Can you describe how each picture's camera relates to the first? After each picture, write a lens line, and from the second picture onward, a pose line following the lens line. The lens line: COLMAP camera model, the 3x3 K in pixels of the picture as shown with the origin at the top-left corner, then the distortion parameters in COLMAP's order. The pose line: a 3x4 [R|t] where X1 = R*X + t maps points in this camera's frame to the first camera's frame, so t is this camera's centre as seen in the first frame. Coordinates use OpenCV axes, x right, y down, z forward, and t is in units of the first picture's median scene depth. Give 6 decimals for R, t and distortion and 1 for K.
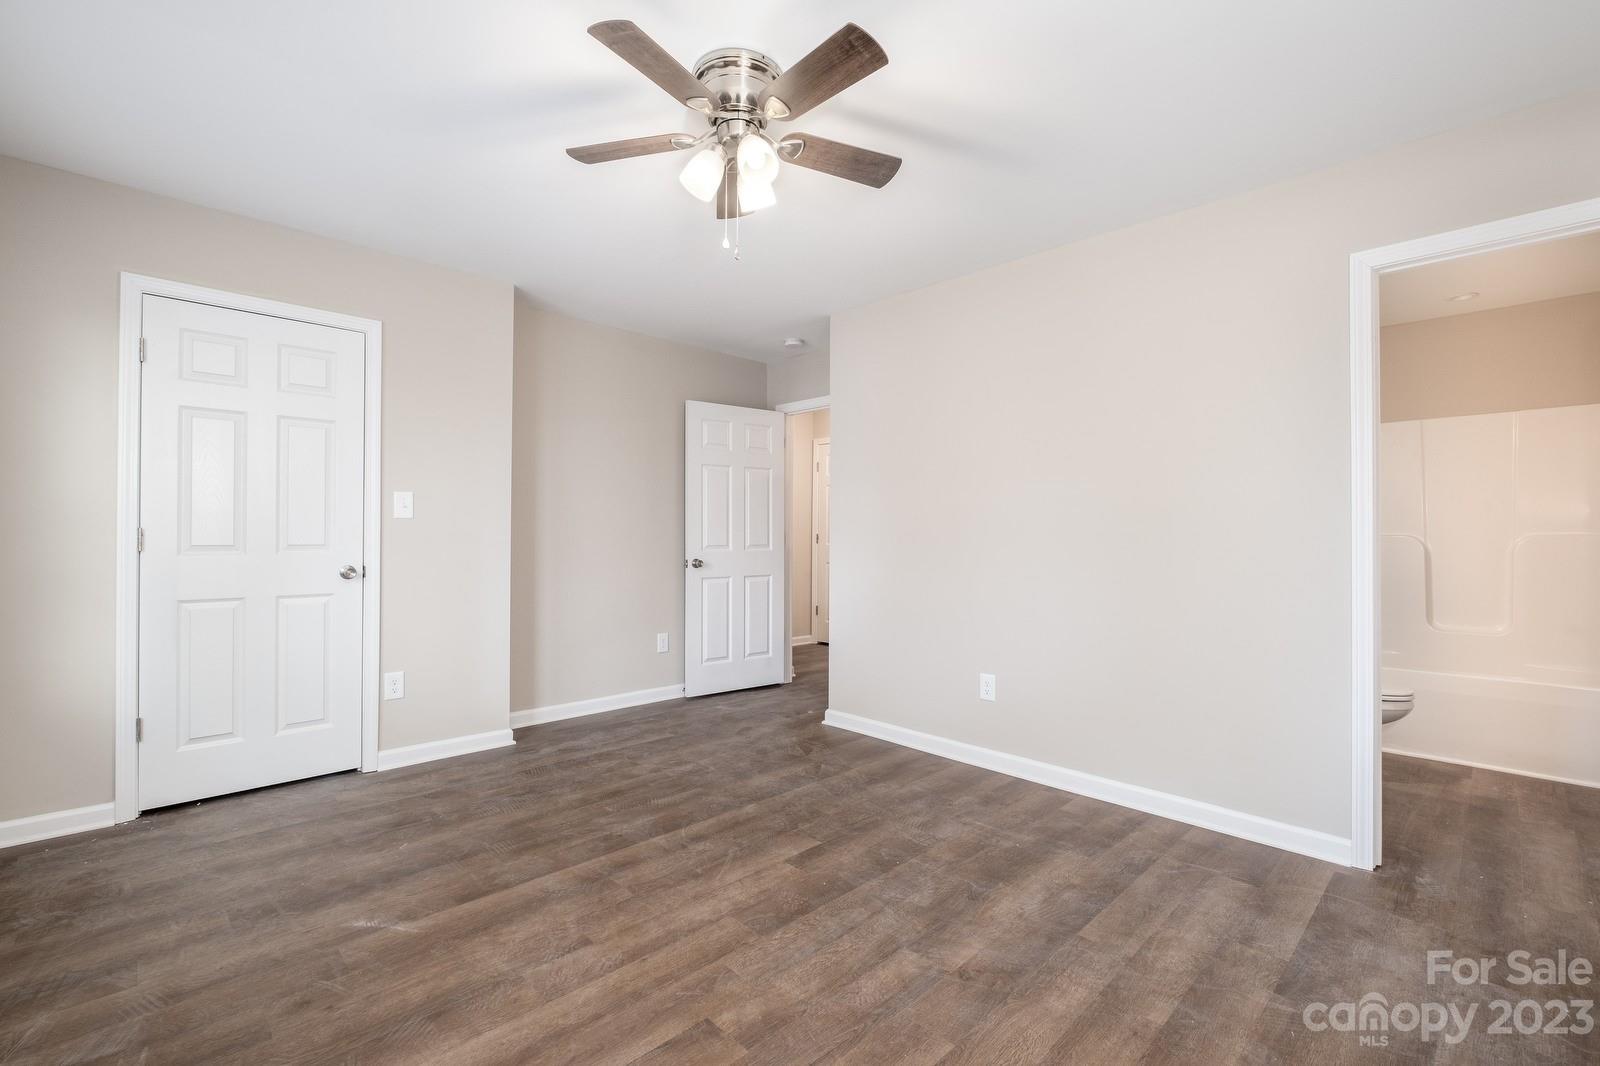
lens RADIAL K [[686.5, 0, 799.9], [0, 686.5, 528.1], [0, 0, 1]] dist [-0.000806, -0.000381]
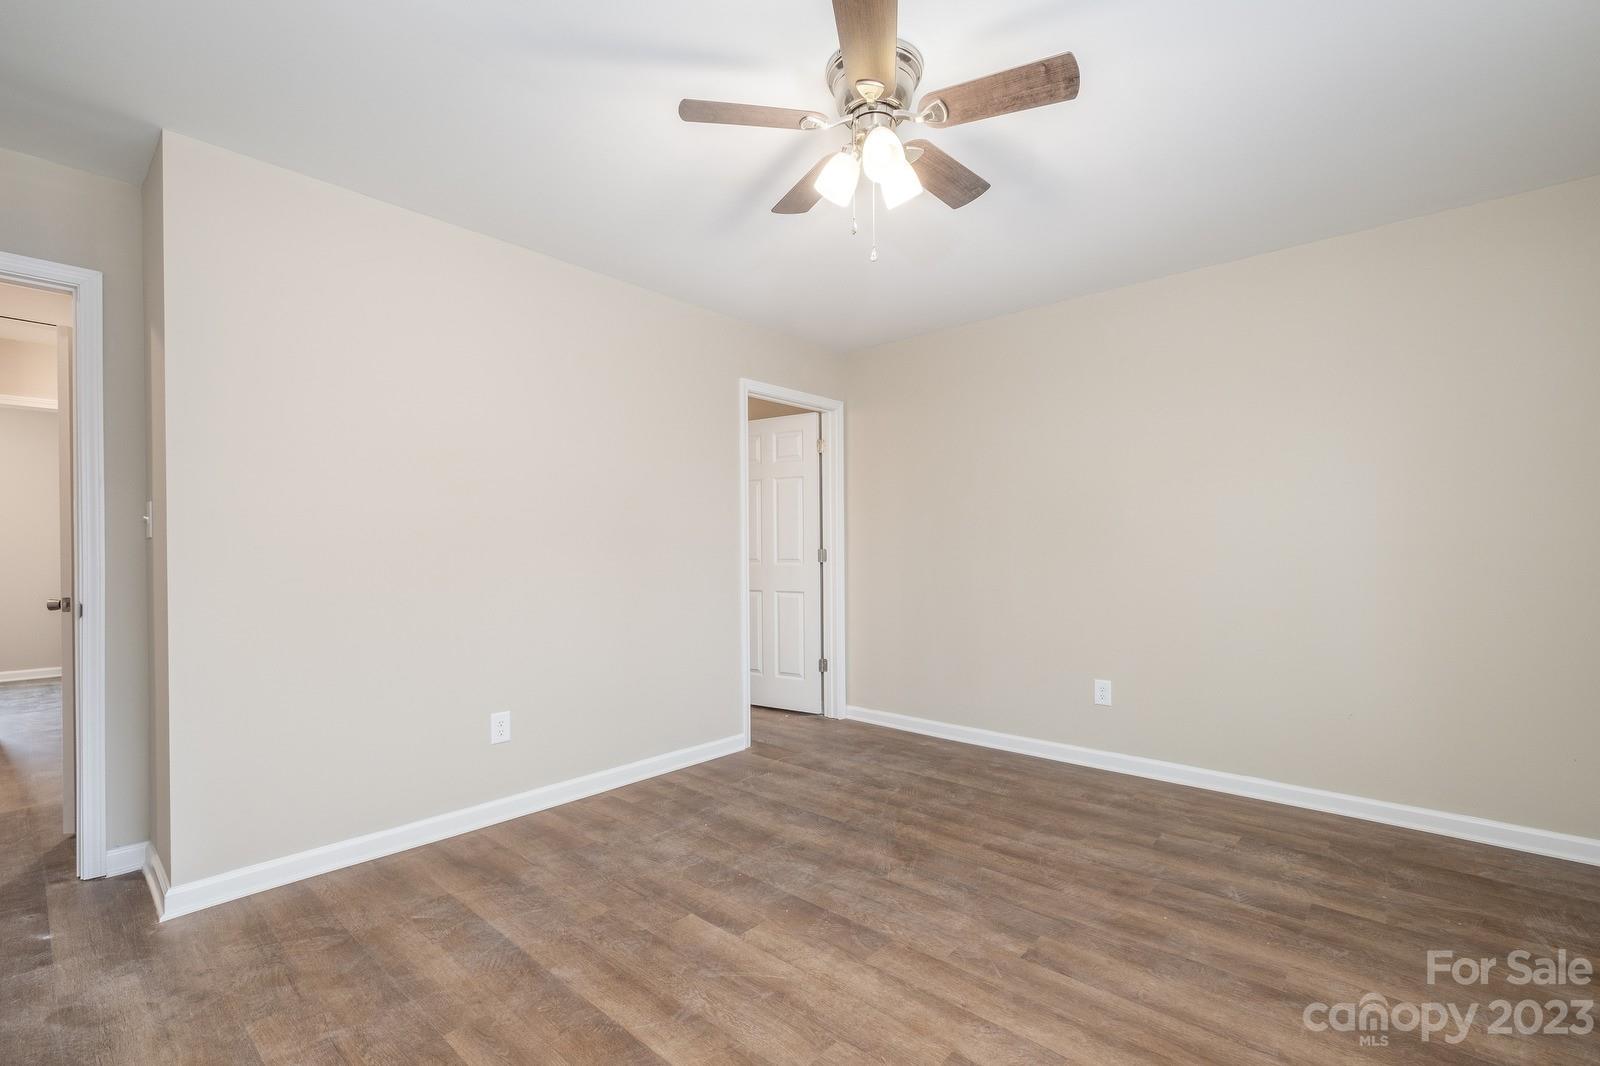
lens RADIAL K [[694.4, 0, 783.1], [0, 694.4, 534.0], [0, 0, 1]] dist [-0.001458, -0.000212]
pose [[-0.041357, 0.016663, 0.999006, -0.839240], [-0.006962, 0.999832, -0.016965, -0.000373], [-0.999120, -0.007657, -0.041234, 0.920296]]
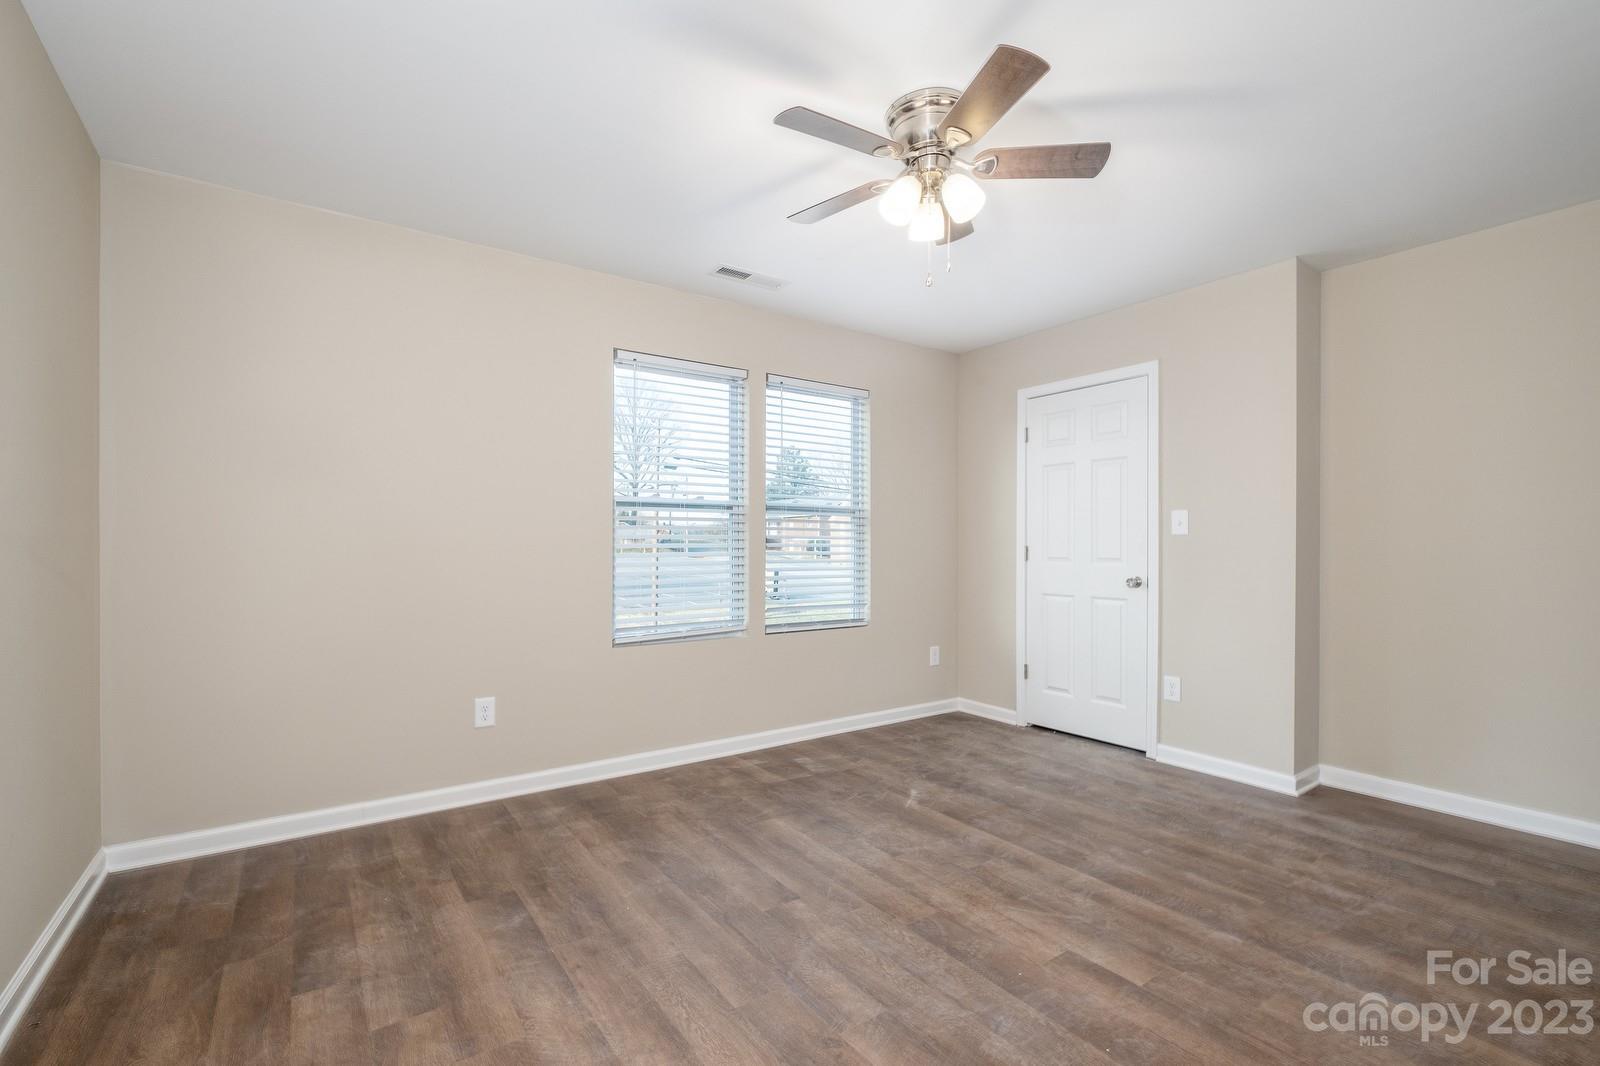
lens RADIAL K [[713.3, 0, 794.7], [0, 713.3, 551.7], [0, 0, 1]] dist [-0.000540, -0.000415]
pose [[-0.162995, -0.000488, -0.986627, 0.805264], [0.007865, 0.999967, -0.001794, 0.012109], [0.986596, -0.008052, -0.162986, 0.768914]]
